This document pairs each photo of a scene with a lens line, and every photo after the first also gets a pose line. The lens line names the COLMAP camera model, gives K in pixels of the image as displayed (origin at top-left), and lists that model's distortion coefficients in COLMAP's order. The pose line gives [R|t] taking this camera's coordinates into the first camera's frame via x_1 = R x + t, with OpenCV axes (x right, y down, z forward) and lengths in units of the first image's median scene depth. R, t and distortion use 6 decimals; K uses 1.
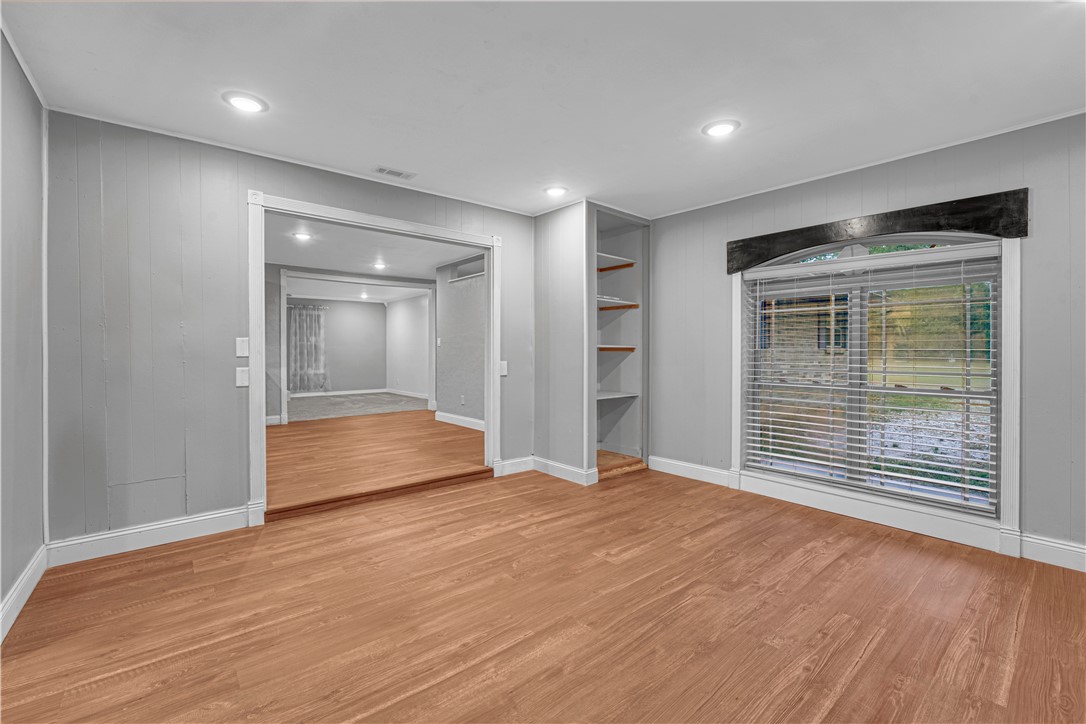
lens RADIAL K [[459.1, 0, 537.9], [0, 459.1, 361.1], [0, 0, 1]] dist [-0.025988, 0.003822]
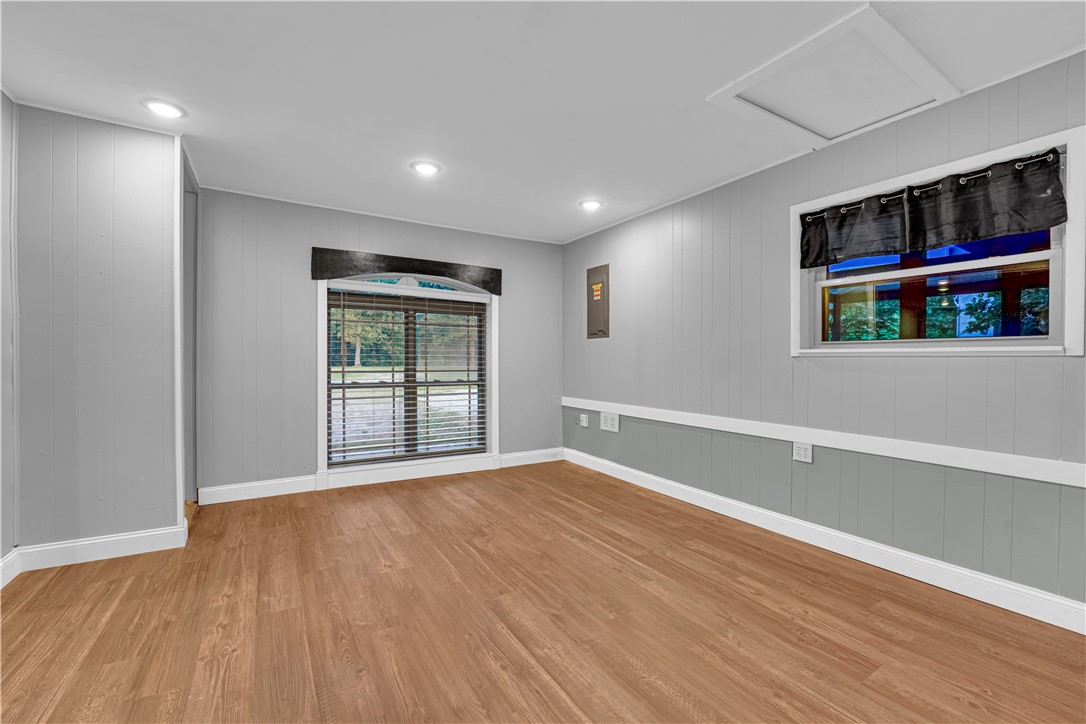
lens RADIAL K [[459.1, 0, 537.9], [0, 459.1, 361.1], [0, 0, 1]] dist [-0.025988, 0.003822]
pose [[0.142902, -0.005568, 0.989721, -0.692576], [0.013983, 0.999896, 0.003606, -0.007680], [-0.989638, 0.013324, 0.142965, 0.506078]]
